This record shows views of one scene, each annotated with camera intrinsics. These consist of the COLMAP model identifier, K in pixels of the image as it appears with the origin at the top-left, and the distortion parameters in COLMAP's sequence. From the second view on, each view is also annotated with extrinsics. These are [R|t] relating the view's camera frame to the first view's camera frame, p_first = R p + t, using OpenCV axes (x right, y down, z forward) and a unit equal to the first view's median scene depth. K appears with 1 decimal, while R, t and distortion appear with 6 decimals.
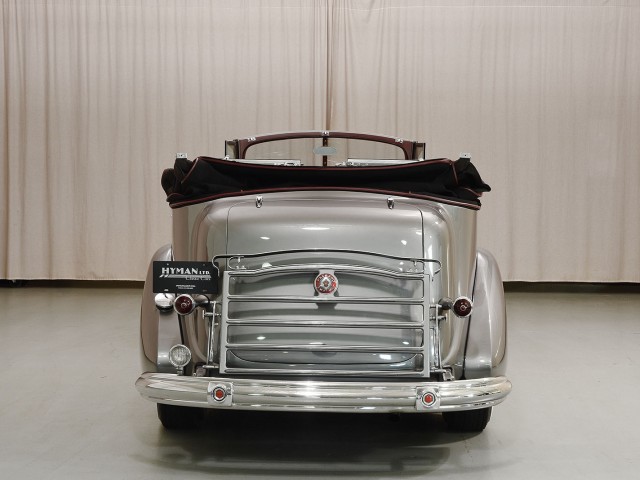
lens RADIAL K [[1099.2, 0, 322.4], [0, 1099.2, 216.1], [0, 0, 1]] dist [0.004594, -0.038611]
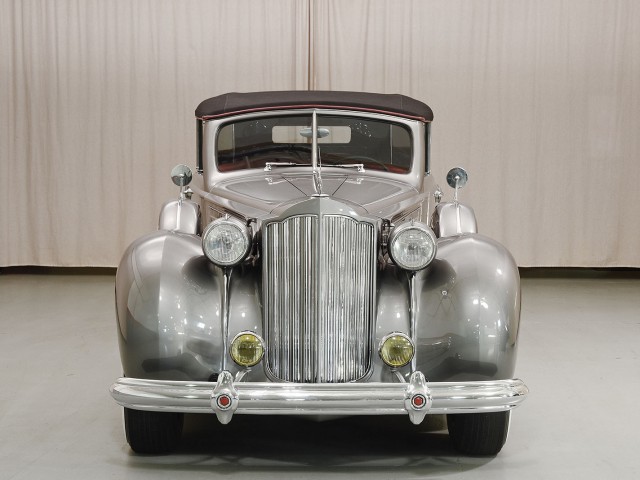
lens RADIAL K [[991.5, 0, 311.7], [0, 991.5, 241.7], [0, 0, 1]] dist [-0.021872, 0.040623]
pose [[0.999758, -0.003237, 0.021778, -0.013327], [0.002499, 0.999423, 0.033860, 0.007871], [-0.021876, -0.033797, 0.999189, 0.141953]]
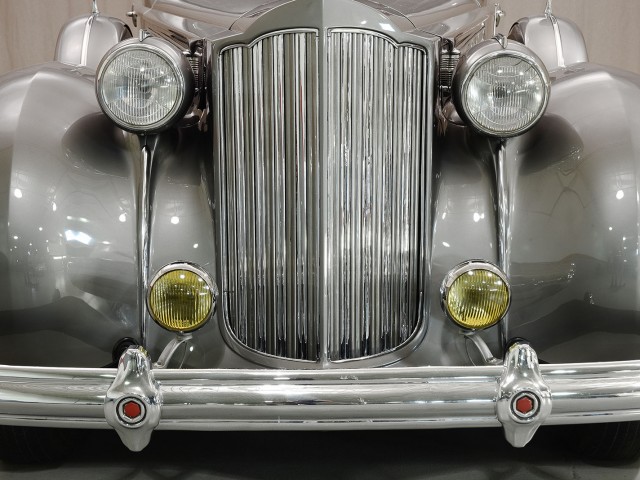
lens RADIAL K [[1099.2, 0, 322.4], [0, 1099.2, 216.1], [0, 0, 1]] dist [0.004594, -0.038611]
pose [[0.999608, -0.016108, 0.022911, -0.011741], [0.012443, 0.988312, 0.151936, 0.009486], [-0.025091, -0.151591, 0.988125, 0.185842]]
